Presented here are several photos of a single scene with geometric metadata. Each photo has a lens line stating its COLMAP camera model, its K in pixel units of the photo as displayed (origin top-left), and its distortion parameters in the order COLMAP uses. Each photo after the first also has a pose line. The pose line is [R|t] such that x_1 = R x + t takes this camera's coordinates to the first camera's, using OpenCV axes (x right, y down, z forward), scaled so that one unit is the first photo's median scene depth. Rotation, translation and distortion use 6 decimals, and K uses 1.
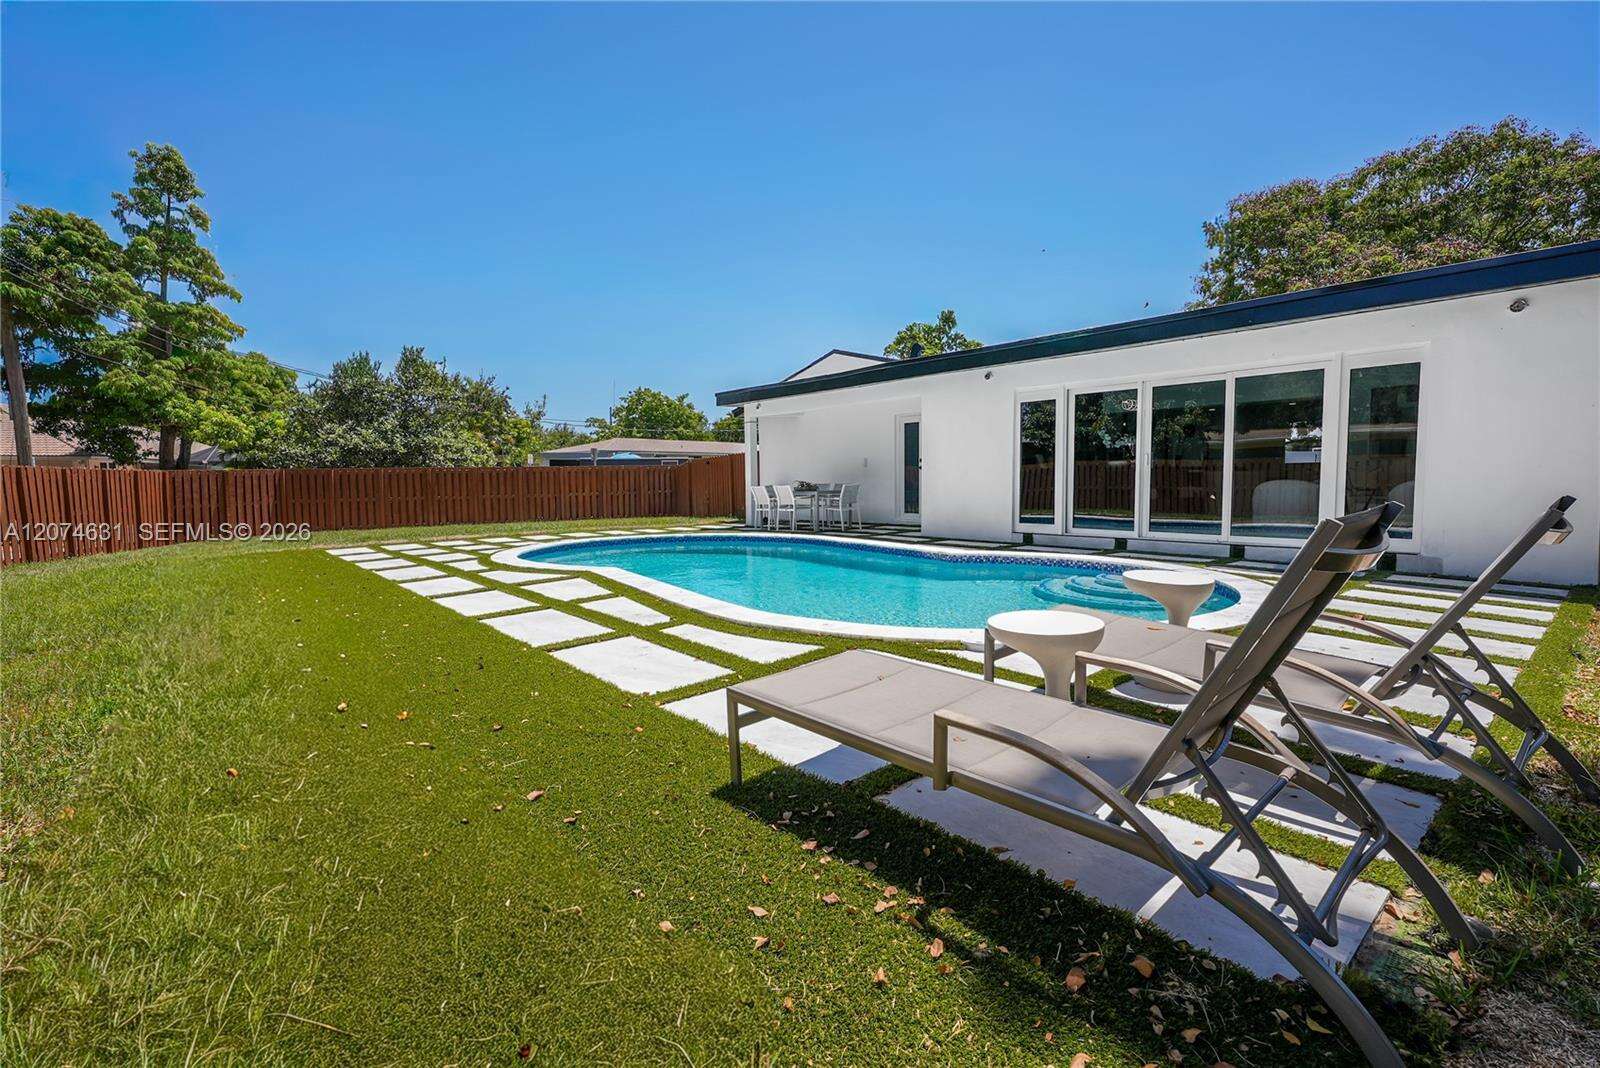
lens RADIAL K [[747.9, 0, 800.0], [0, 747.9, 534.0], [0, 0, 1]] dist [-0.002890, -0.000066]
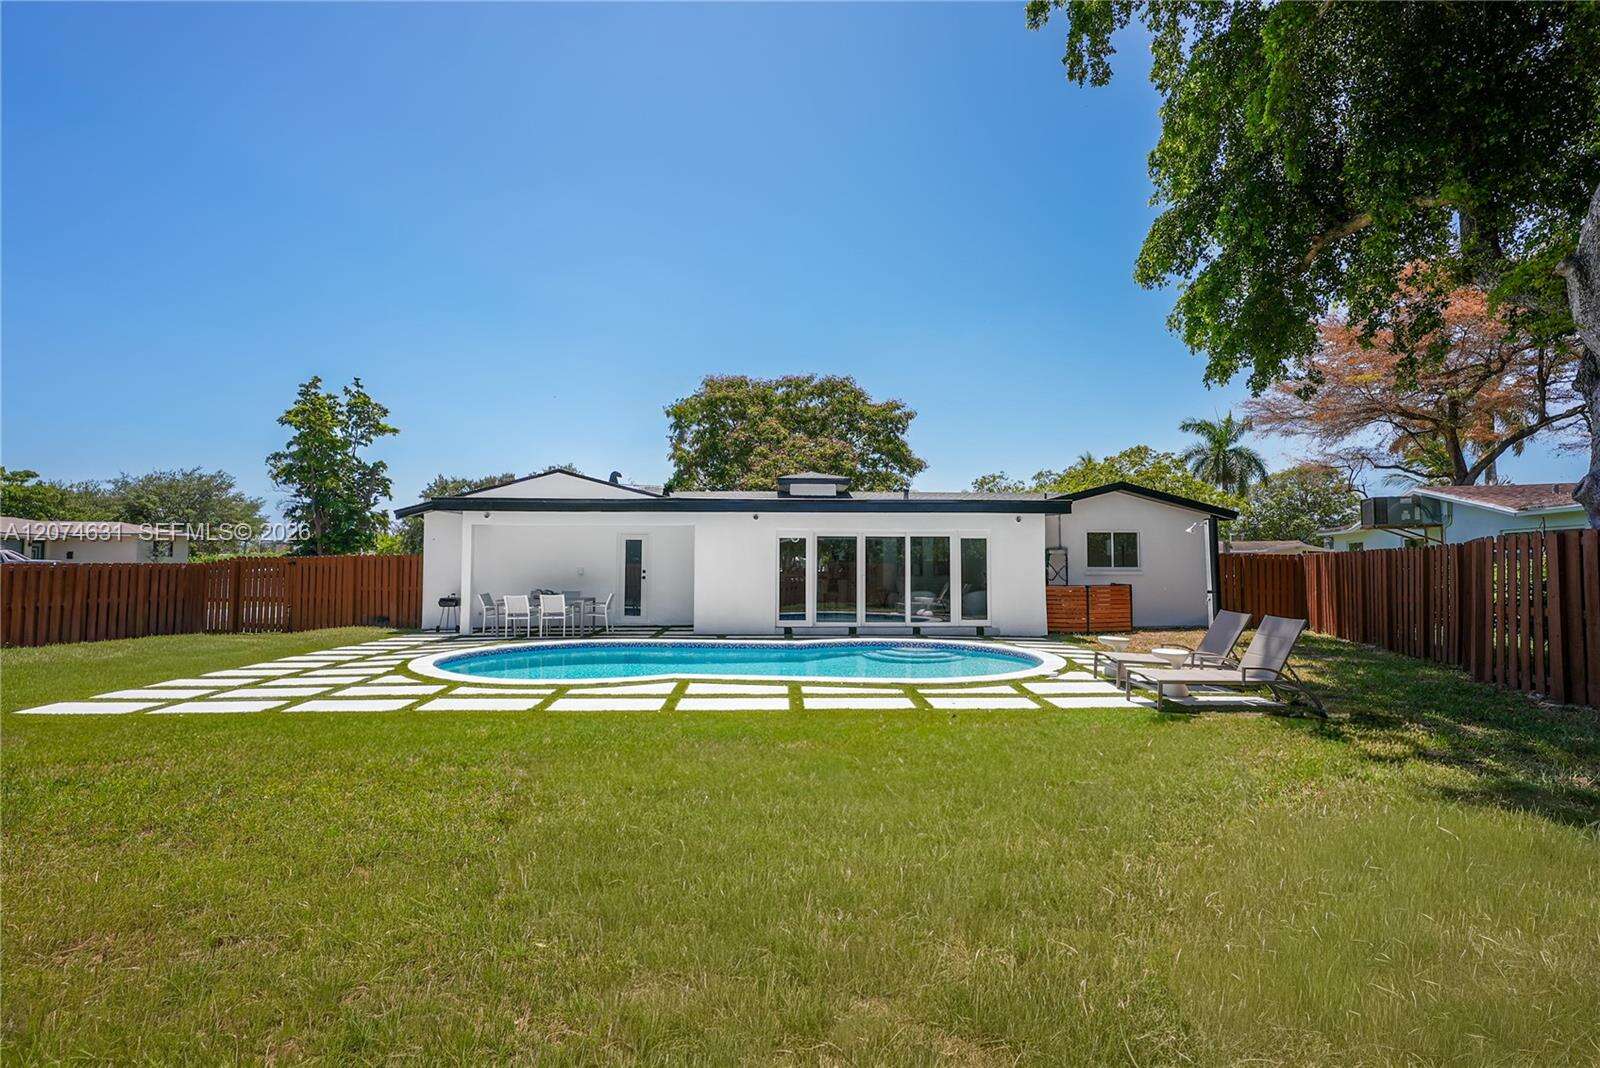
lens RADIAL K [[736.5, 0, 804.4], [0, 736.5, 536.6], [0, 0, 1]] dist [-0.002151, -0.000849]
pose [[0.627920, 0.041023, 0.777196, -0.815680], [0.044908, 0.995036, -0.088804, -0.047349], [-0.776981, 0.090664, 0.622961, 0.050078]]
